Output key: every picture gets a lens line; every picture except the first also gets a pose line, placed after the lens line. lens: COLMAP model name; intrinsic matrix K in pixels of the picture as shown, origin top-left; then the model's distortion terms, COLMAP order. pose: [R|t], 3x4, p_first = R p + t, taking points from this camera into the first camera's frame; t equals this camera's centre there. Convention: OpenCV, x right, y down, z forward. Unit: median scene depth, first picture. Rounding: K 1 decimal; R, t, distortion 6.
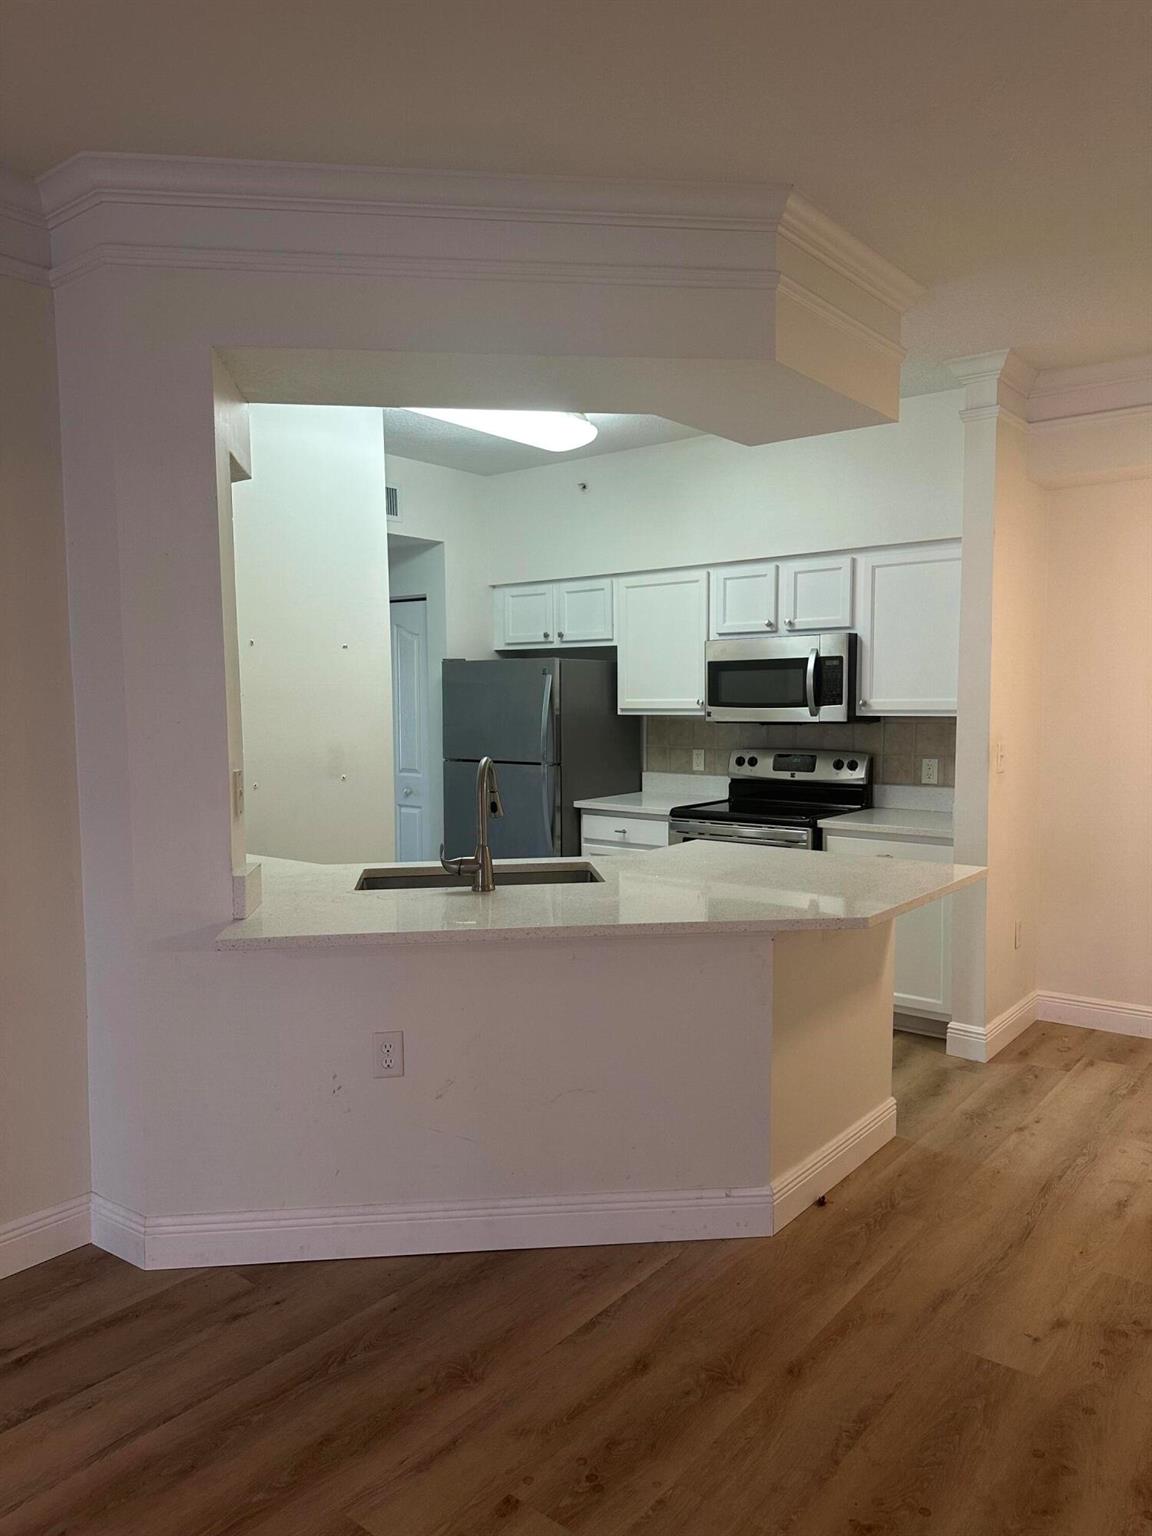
lens RADIAL K [[1080.3, 0, 578.5], [0, 1080.3, 775.5], [0, 0, 1]] dist [0.042558, -0.051281]
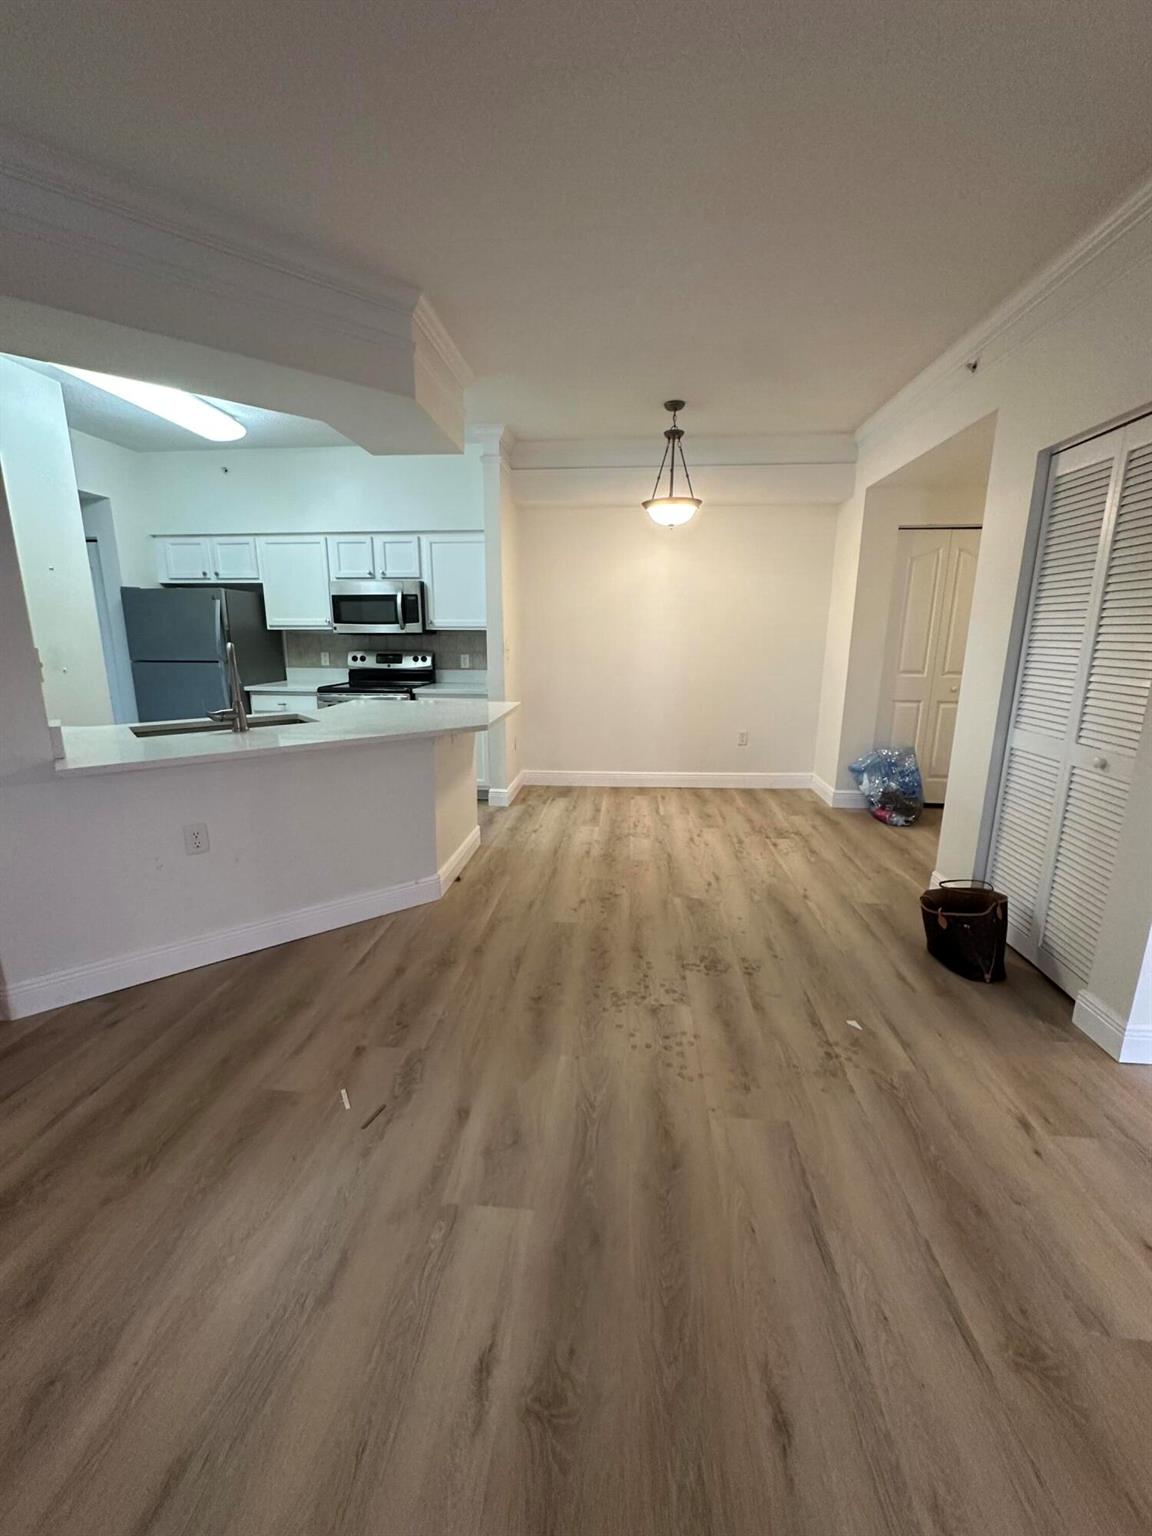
lens RADIAL K [[610.5, 0, 581.1], [0, 610.5, 773.7], [0, 0, 1]] dist [-0.007628, 0.001728]
pose [[0.831787, -0.111477, 0.543787, -0.118552], [0.029956, 0.987214, 0.156559, 0.033342], [-0.554287, -0.113934, 0.824491, 0.008803]]
